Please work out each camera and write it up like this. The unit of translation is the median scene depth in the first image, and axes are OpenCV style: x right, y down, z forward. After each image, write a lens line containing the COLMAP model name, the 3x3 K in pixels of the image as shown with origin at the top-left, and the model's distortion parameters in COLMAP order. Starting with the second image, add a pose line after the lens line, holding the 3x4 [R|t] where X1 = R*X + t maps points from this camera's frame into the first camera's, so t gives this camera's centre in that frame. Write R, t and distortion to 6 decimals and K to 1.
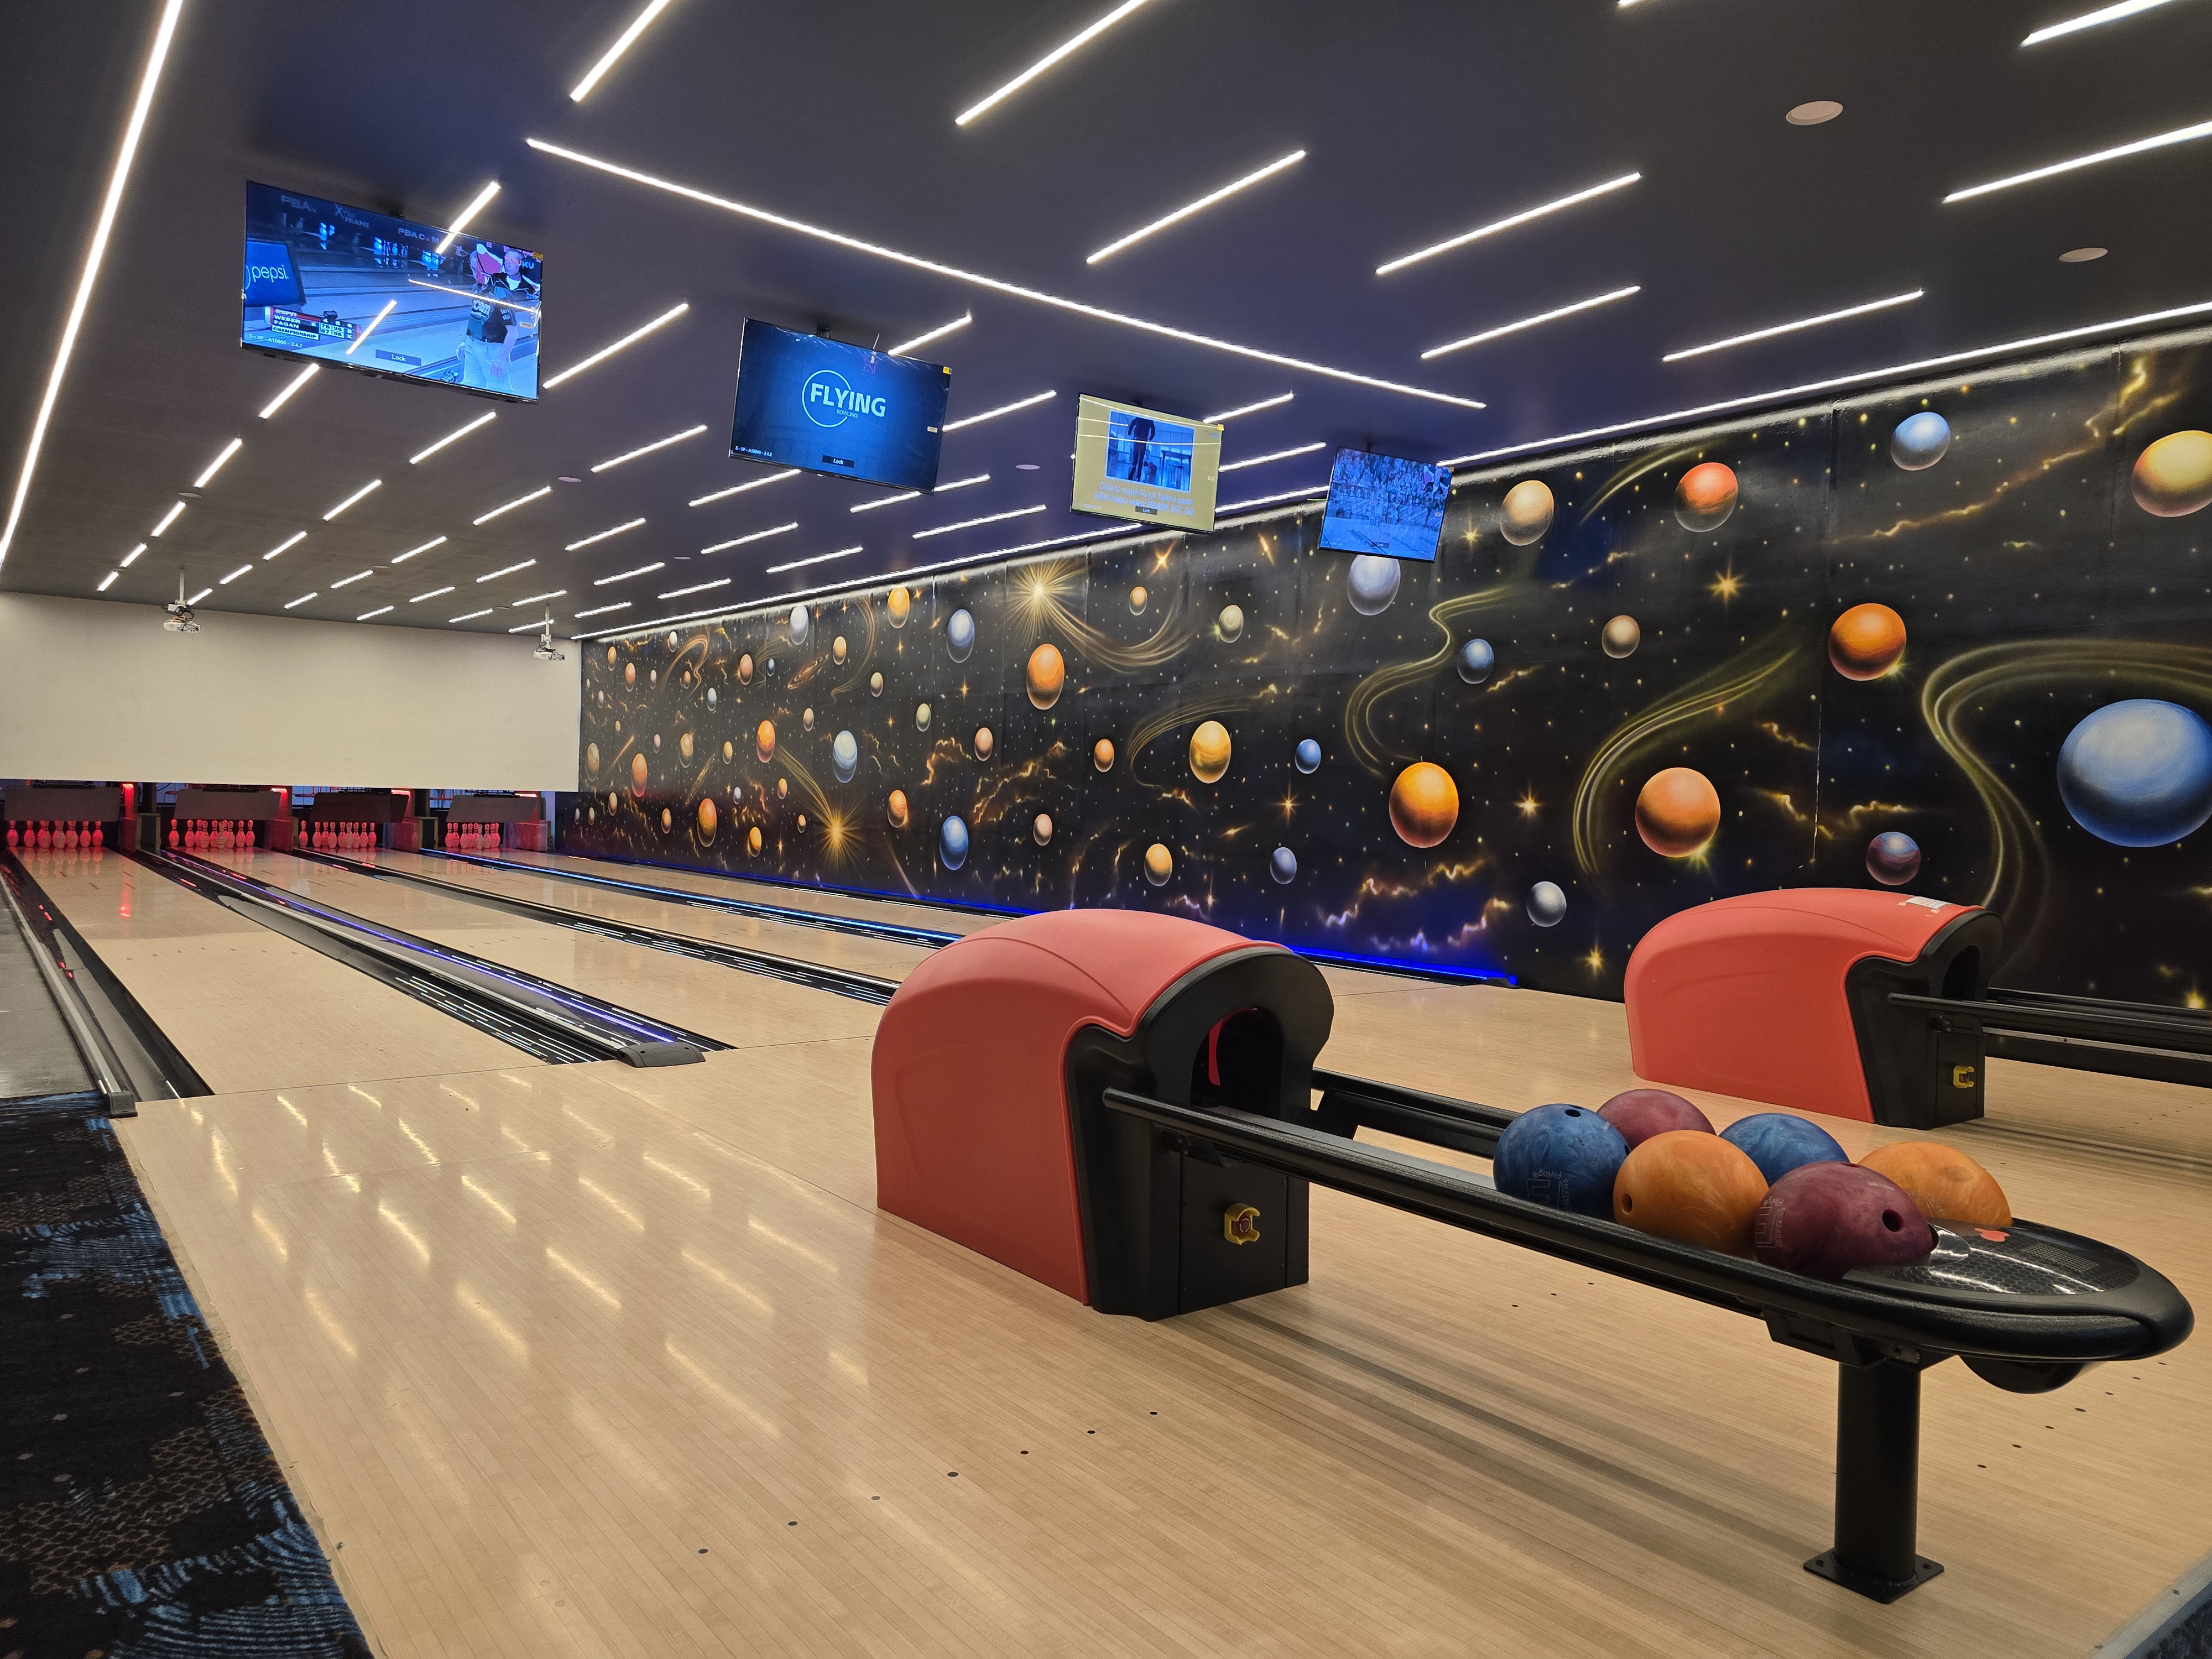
lens RADIAL K [[1495.1, 0, 1099.2], [0, 1495.1, 820.2], [0, 0, 1]] dist [0.021003, -0.006710]
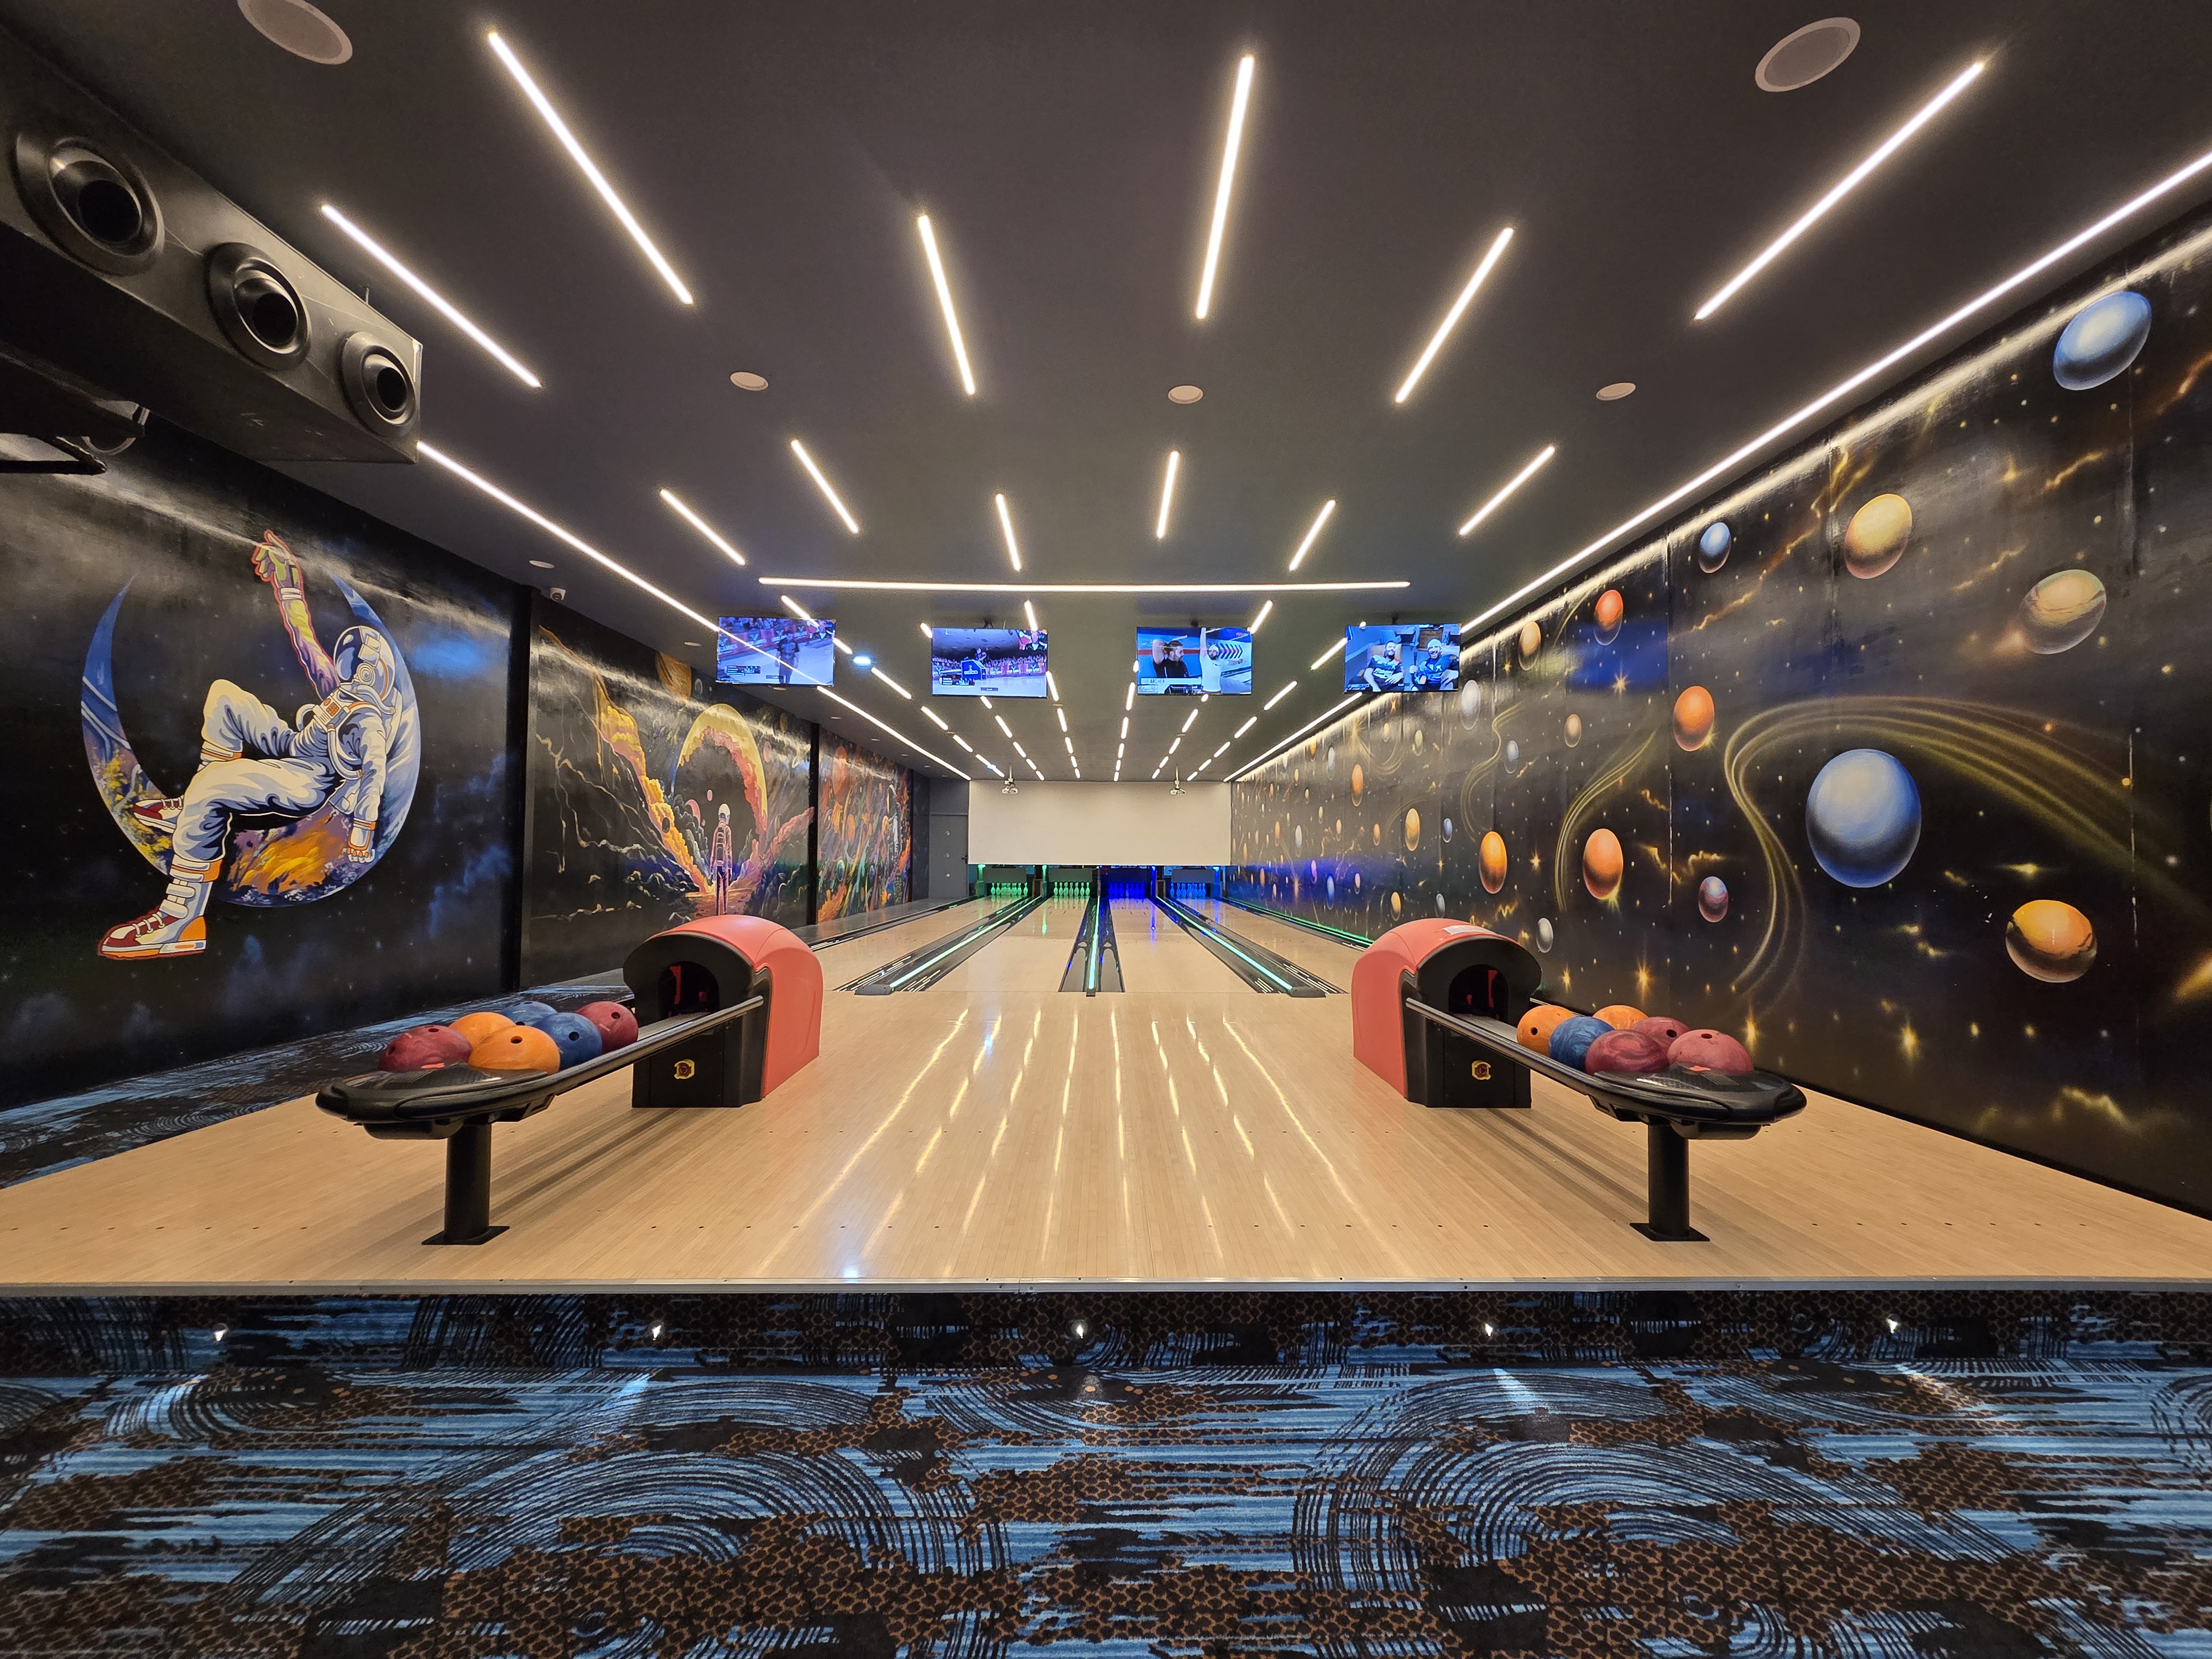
lens RADIAL K [[906.5, 0, 1113.4], [0, 906.5, 836.1], [0, 0, 1]] dist [0.006325, 0.001942]
pose [[0.808182, -0.037182, -0.587758, 0.557580], [0.006881, 0.998533, -0.053706, 0.010771], [0.588893, 0.039360, 0.807252, 0.145884]]
